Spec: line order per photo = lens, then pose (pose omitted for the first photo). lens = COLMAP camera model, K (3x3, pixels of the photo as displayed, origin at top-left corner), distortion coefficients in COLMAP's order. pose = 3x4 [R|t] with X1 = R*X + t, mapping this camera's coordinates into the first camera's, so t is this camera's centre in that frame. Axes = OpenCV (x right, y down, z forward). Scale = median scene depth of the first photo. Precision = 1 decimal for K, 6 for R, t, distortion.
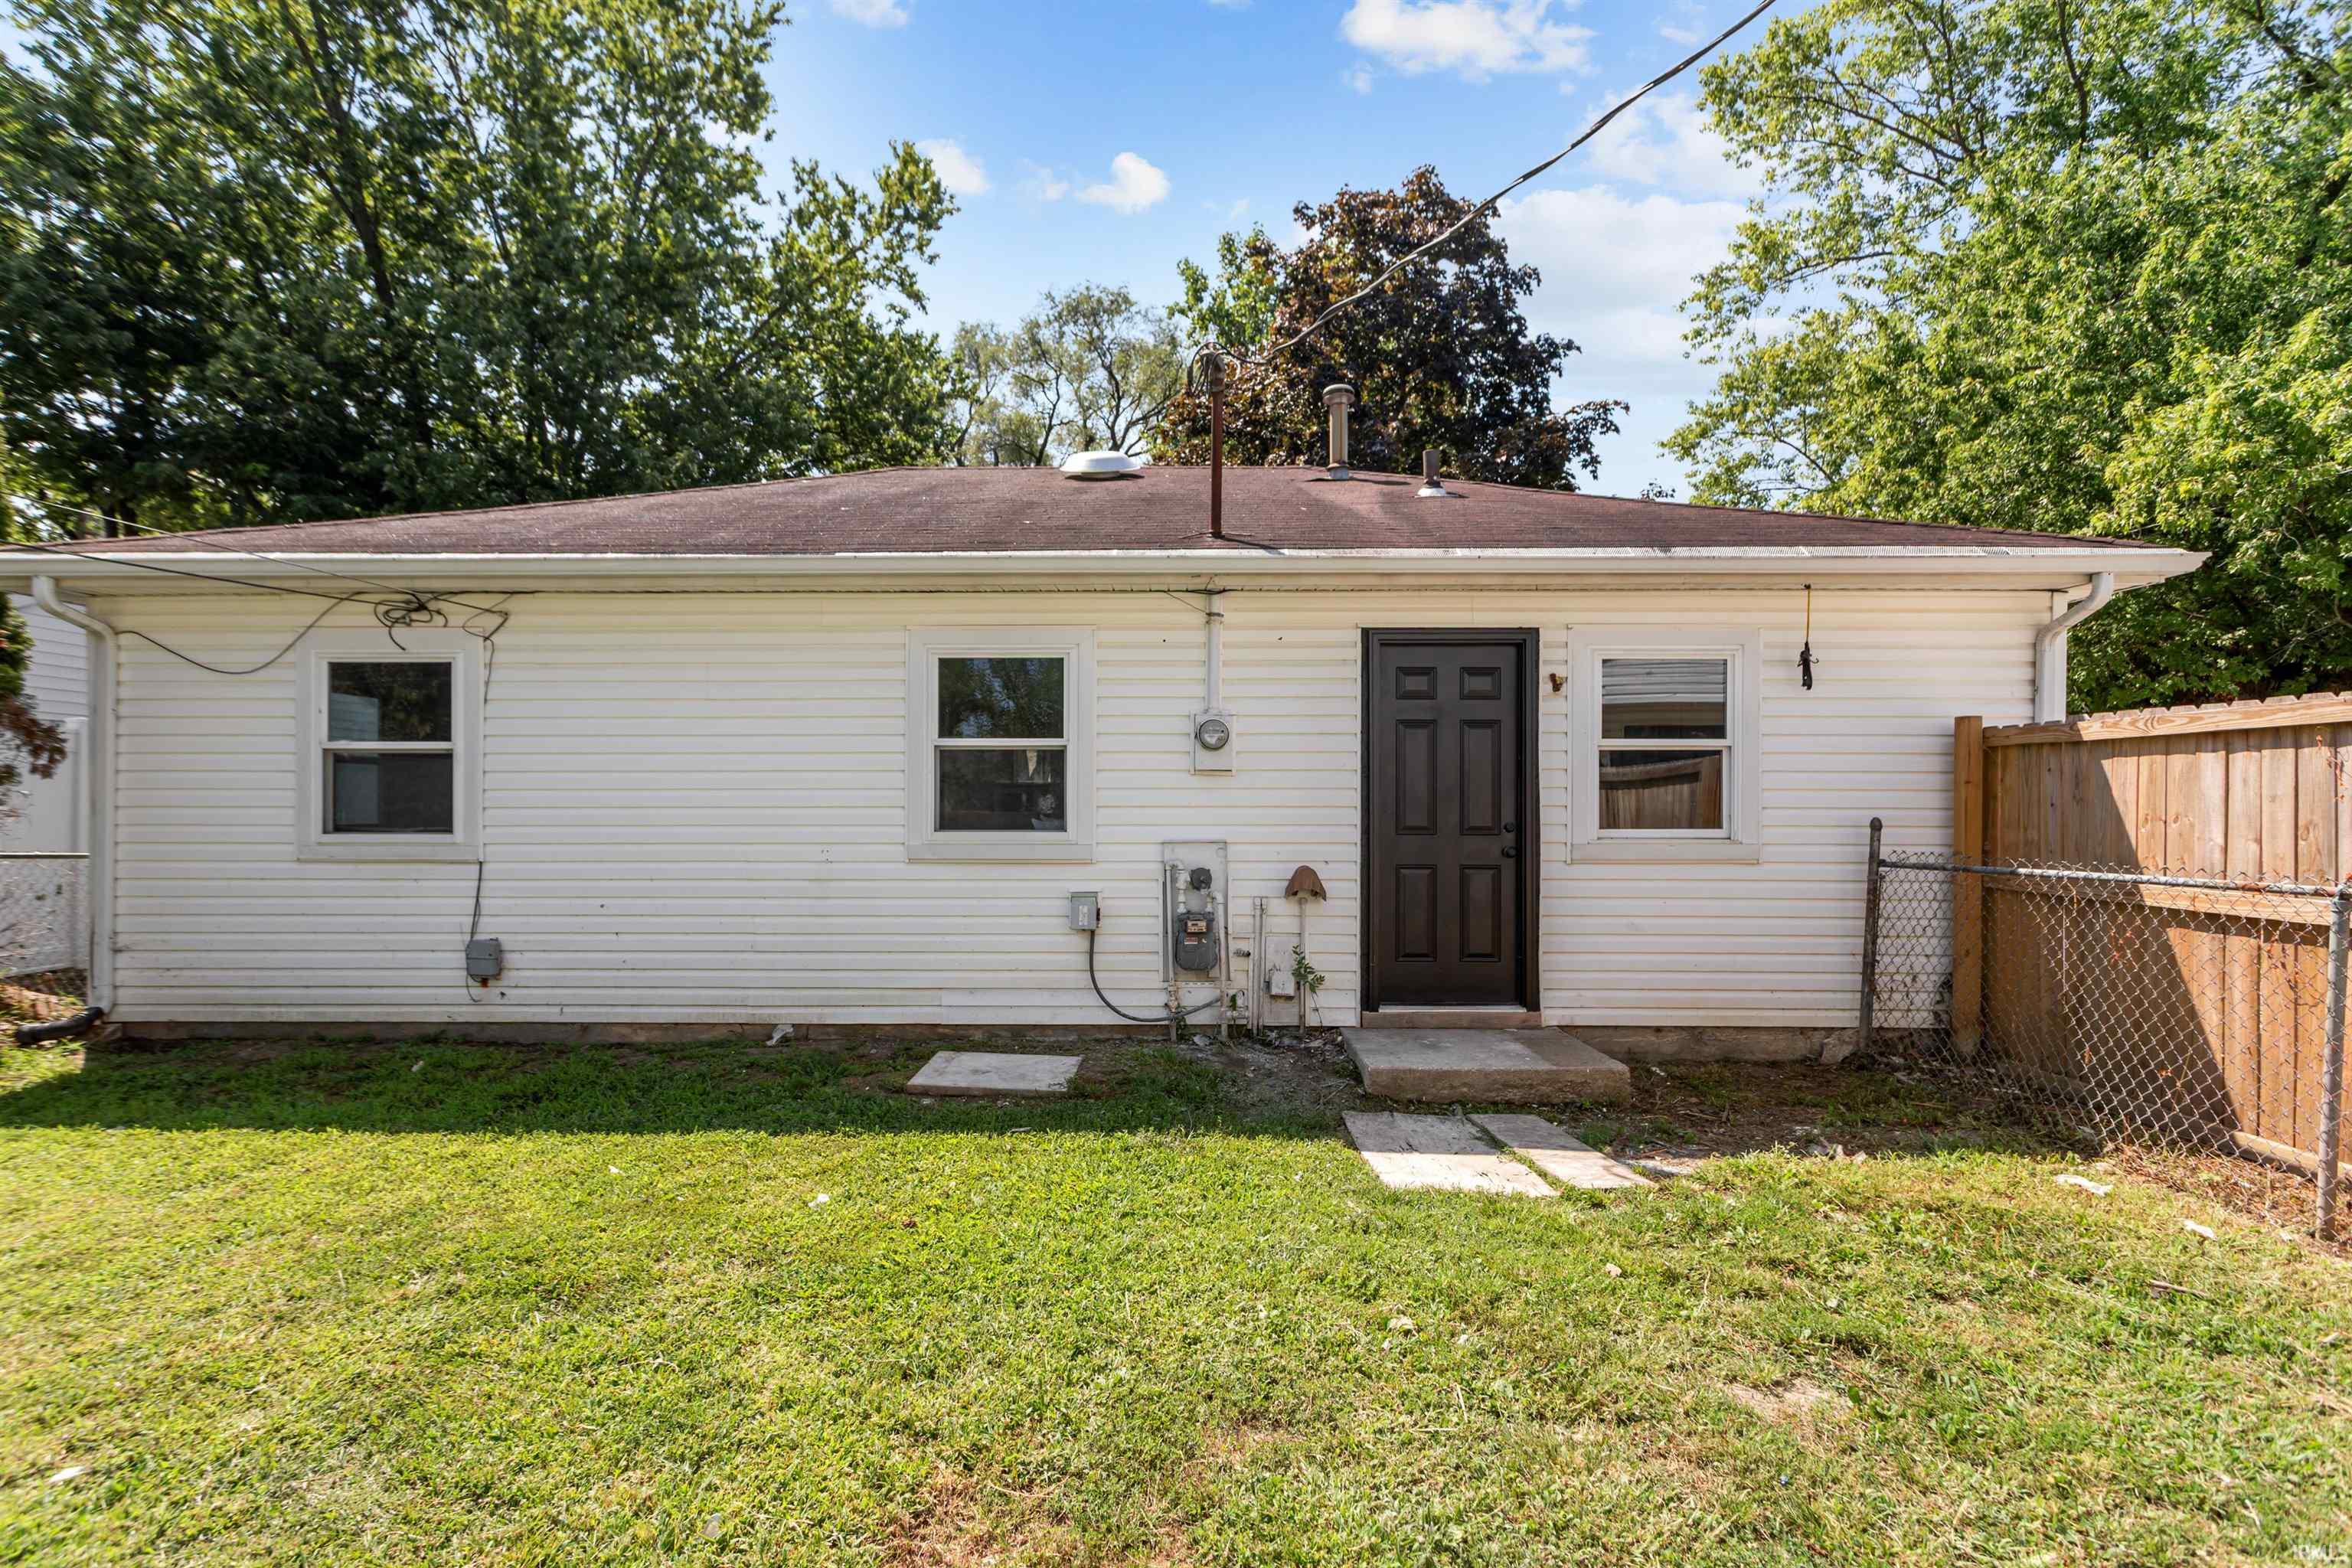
lens RADIAL K [[1128.1, 0, 1165.6], [0, 1128.1, 791.1], [0, 0, 1]] dist [0.003272, 0.000898]
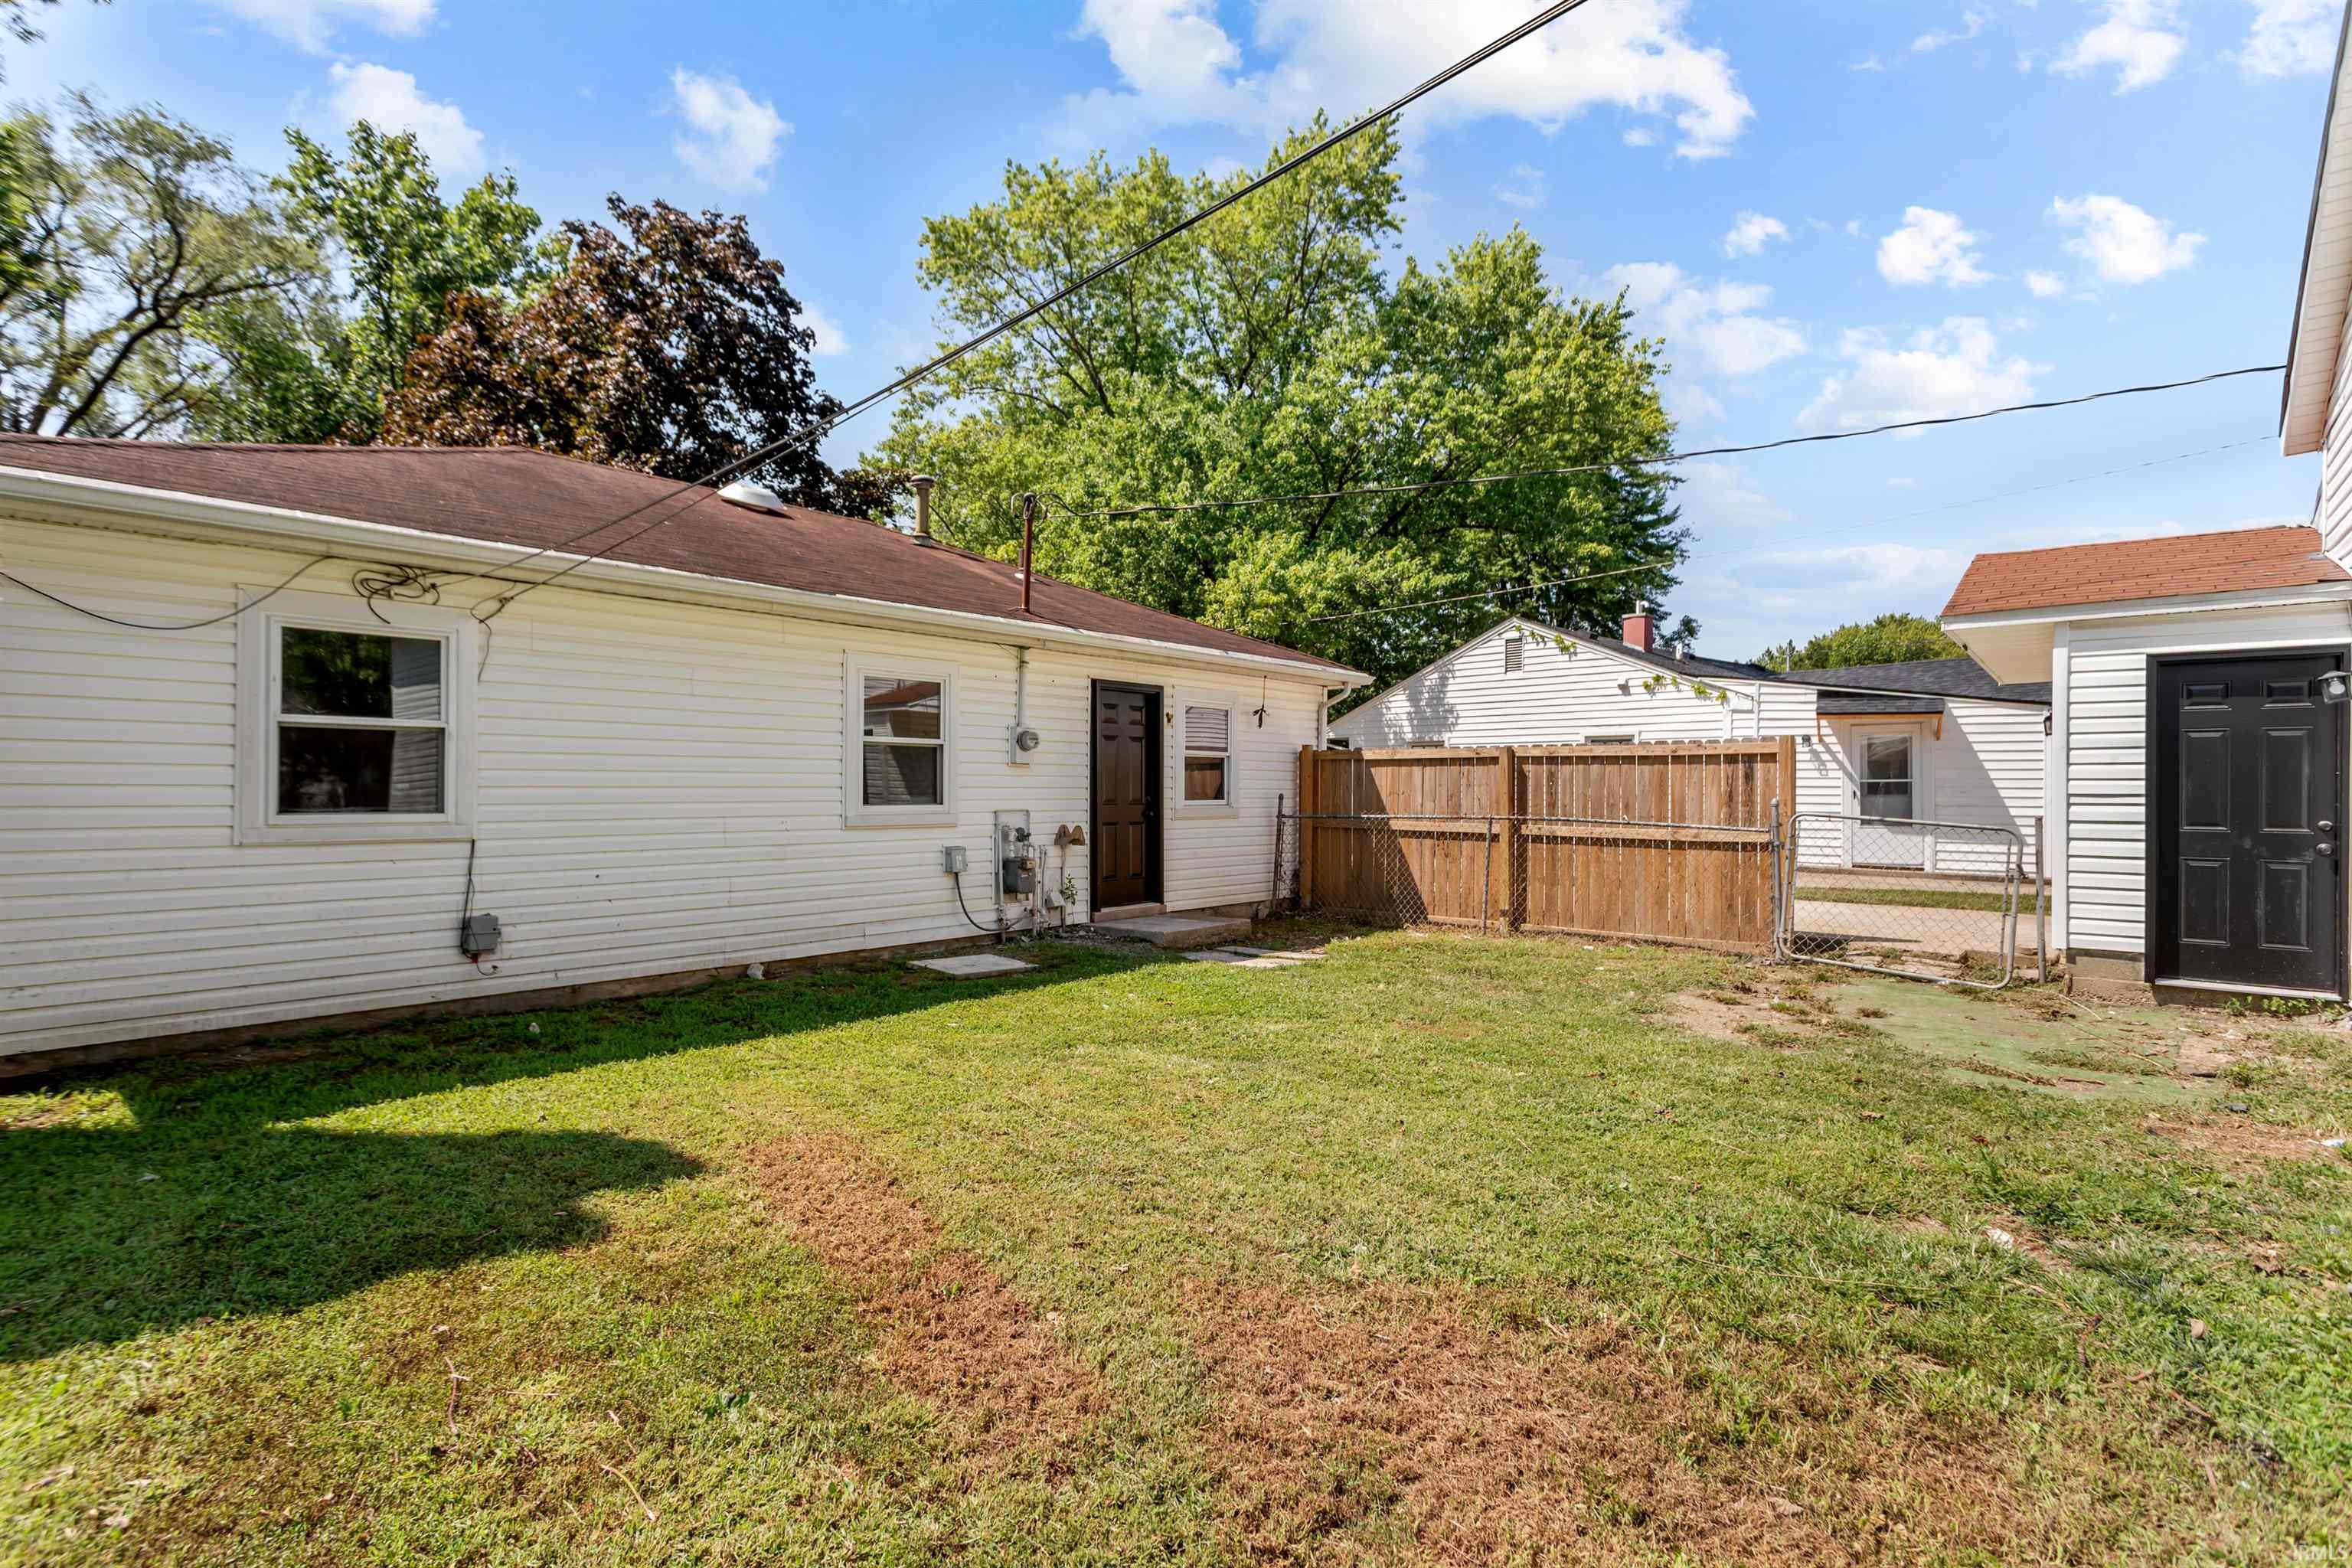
lens RADIAL K [[1128.1, 0, 1165.6], [0, 1128.1, 791.1], [0, 0, 1]] dist [0.003272, 0.000898]
pose [[0.643296, 0.000024, 0.765618, -0.996263], [-0.010849, 0.999900, 0.009084, 0.002574], [-0.765541, -0.014150, 0.643232, -0.133827]]
